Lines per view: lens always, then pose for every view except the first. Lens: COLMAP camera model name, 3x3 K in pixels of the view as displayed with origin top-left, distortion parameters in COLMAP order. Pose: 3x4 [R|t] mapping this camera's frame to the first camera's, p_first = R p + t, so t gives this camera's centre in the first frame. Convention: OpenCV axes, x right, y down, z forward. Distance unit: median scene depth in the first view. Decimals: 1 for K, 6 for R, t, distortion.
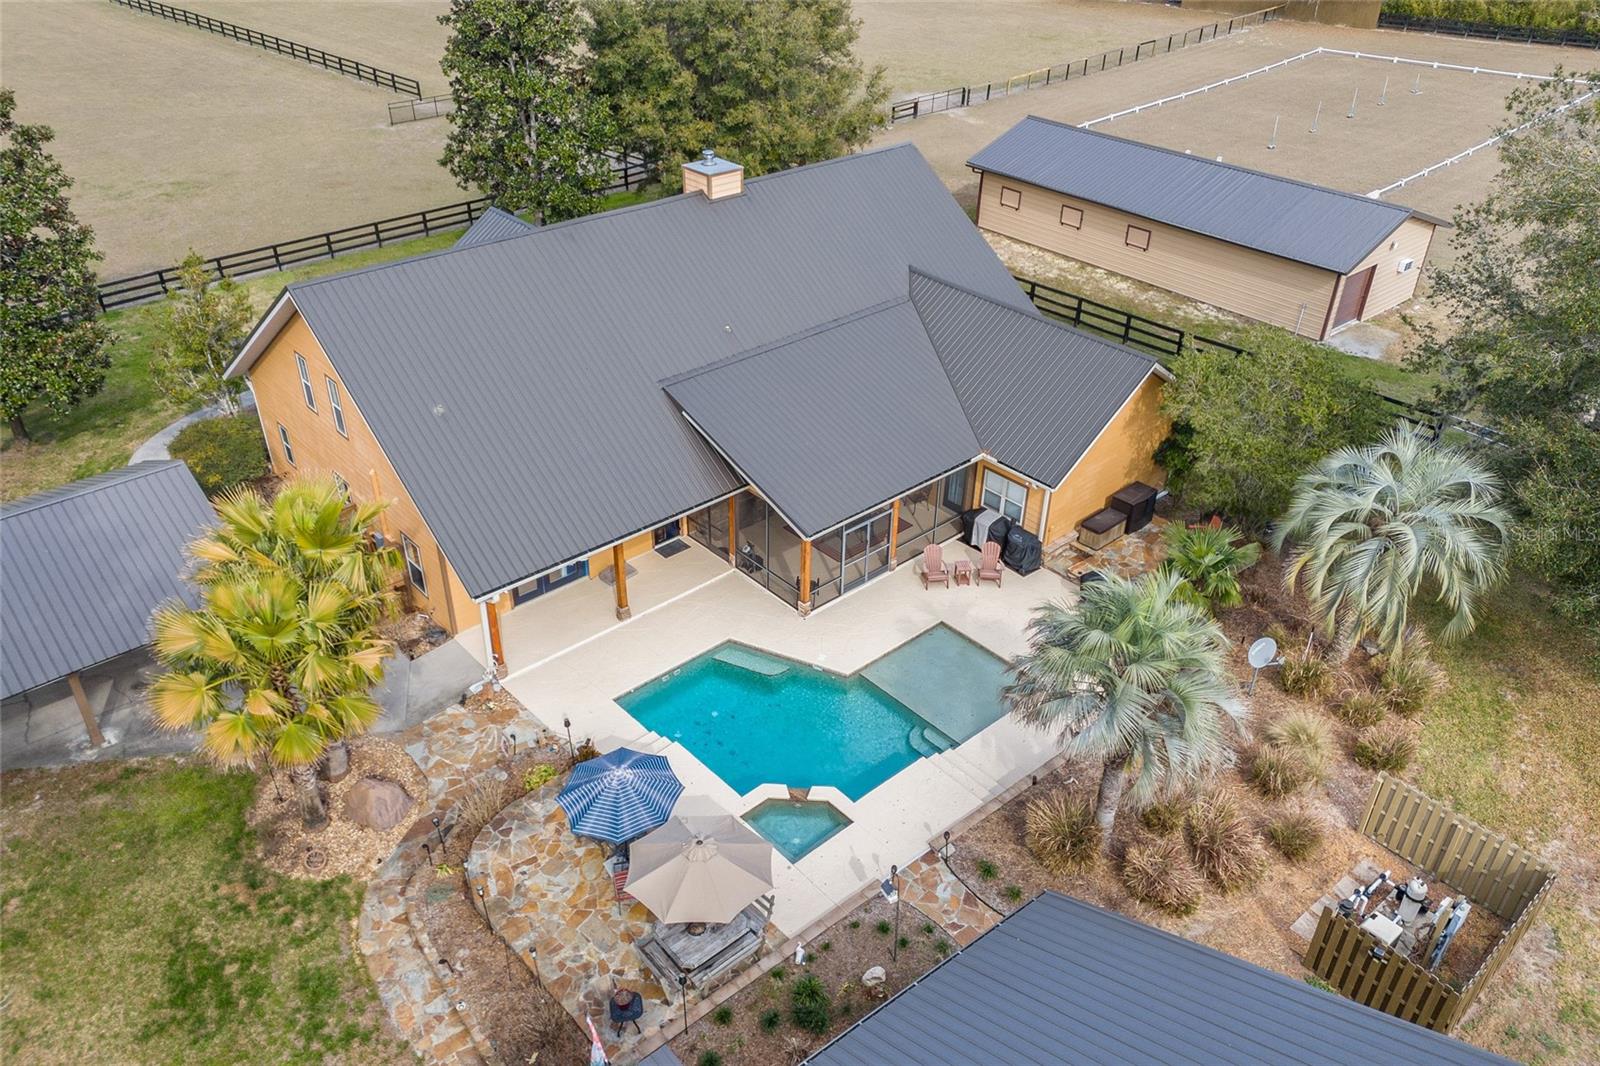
lens RADIAL K [[1176.7, 0, 800.0], [0, 1176.7, 533.0], [0, 0, 1]] dist [0.102976, -0.117616]
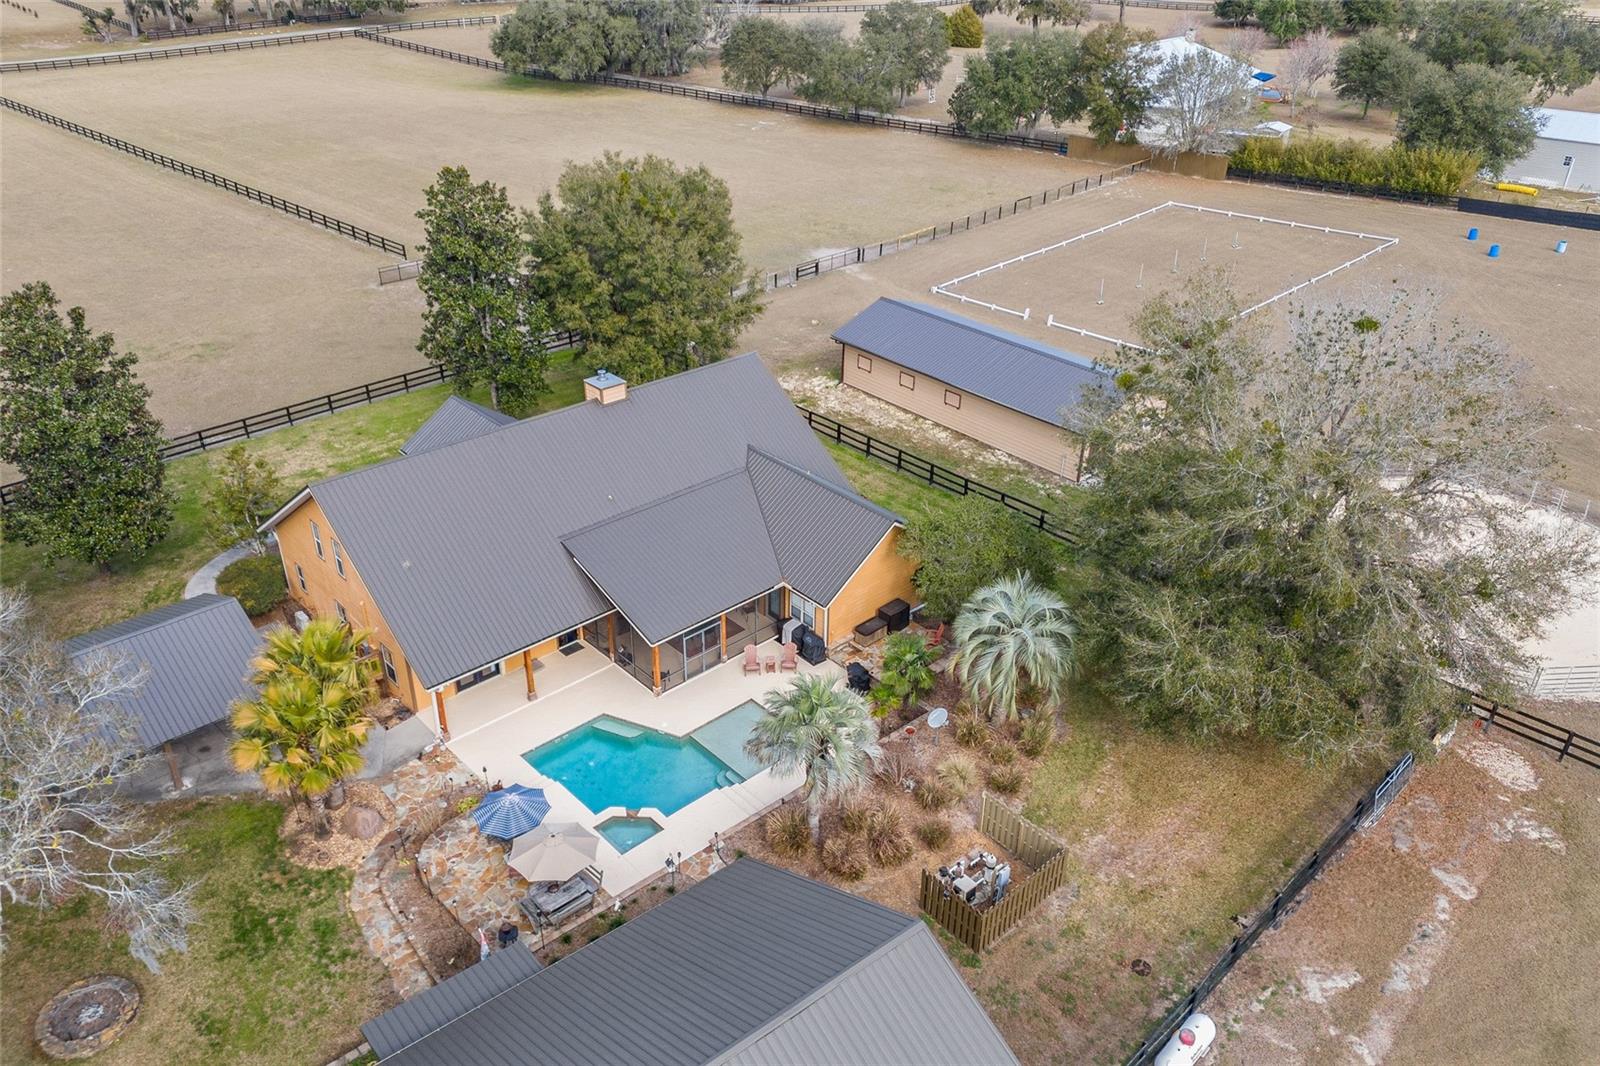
lens RADIAL K [[1176.7, 0, 800.0], [0, 1176.7, 533.0], [0, 0, 1]] dist [0.102976, -0.117616]
pose [[0.999918, -0.007779, 0.010145, 0.186412], [0.008331, 0.998419, -0.055583, -0.054822], [-0.009696, 0.055663, 0.998403, -0.533171]]
